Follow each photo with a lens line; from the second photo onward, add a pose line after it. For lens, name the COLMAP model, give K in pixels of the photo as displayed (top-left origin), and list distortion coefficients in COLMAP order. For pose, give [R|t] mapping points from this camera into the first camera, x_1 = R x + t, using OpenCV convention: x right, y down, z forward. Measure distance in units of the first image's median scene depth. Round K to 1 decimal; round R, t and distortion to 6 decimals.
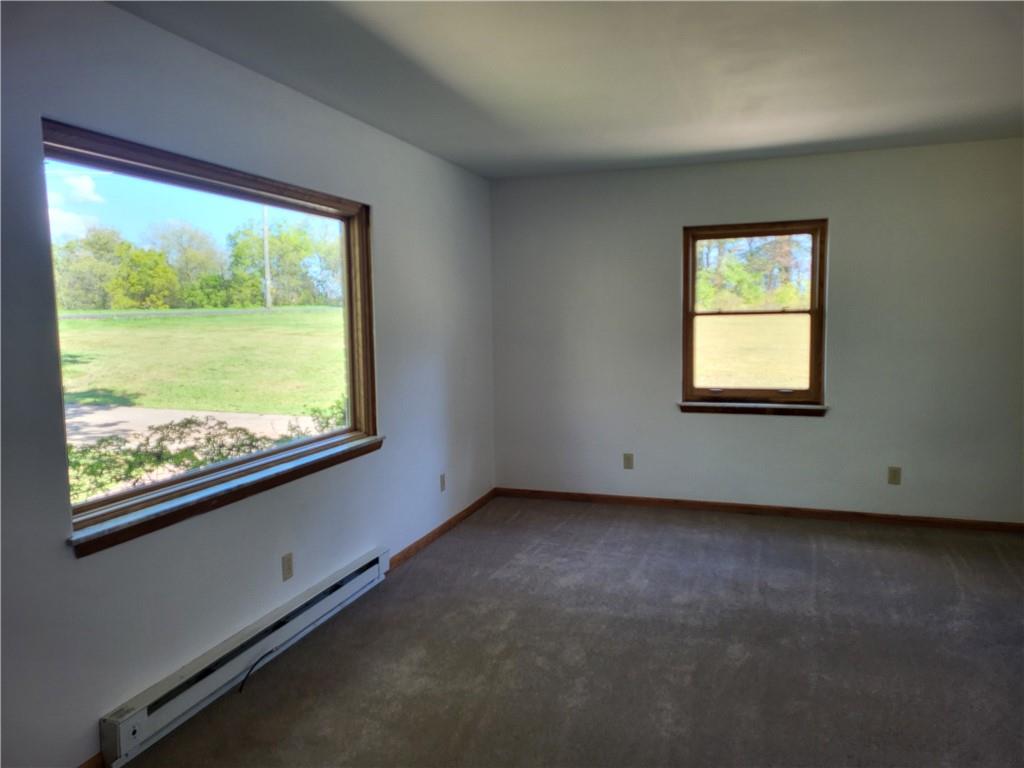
lens RADIAL K [[768.1, 0, 509.9], [0, 768.1, 386.3], [0, 0, 1]] dist [0.050099, -0.001034]
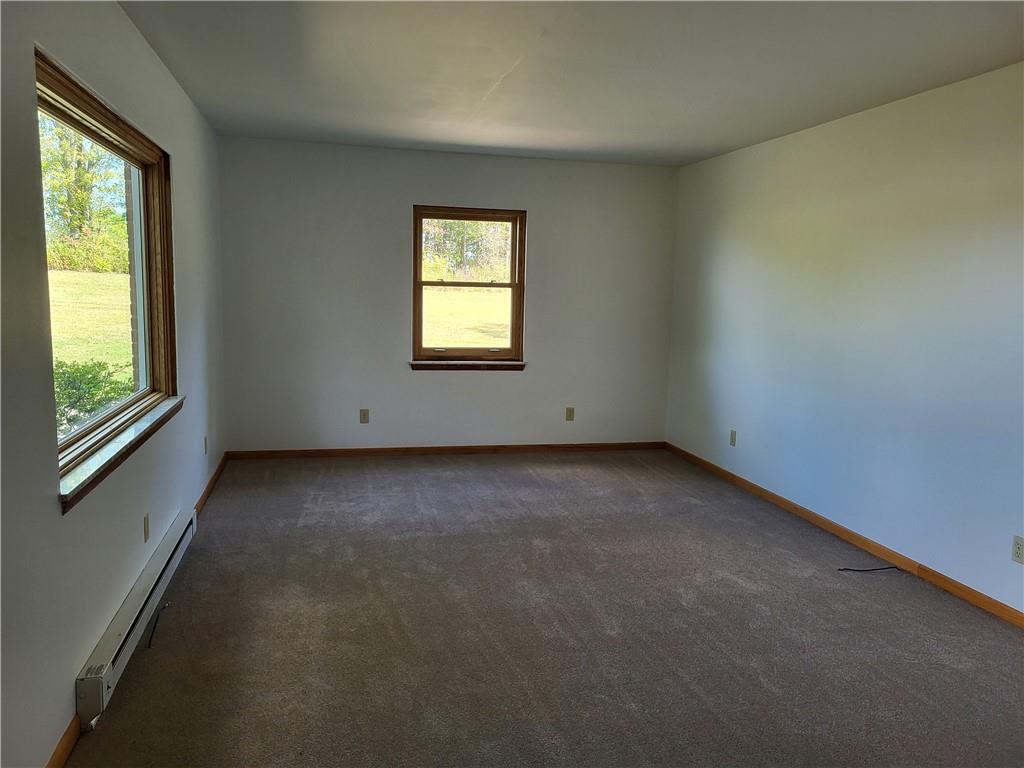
lens RADIAL K [[768.1, 0, 519.6], [0, 768.1, 382.4], [0, 0, 1]] dist [0.050099, -0.001034]
pose [[0.847320, -0.031365, 0.530155, -0.294452], [0.015184, 0.999277, 0.034852, 0.018104], [-0.530865, -0.021481, 0.847184, -0.050018]]
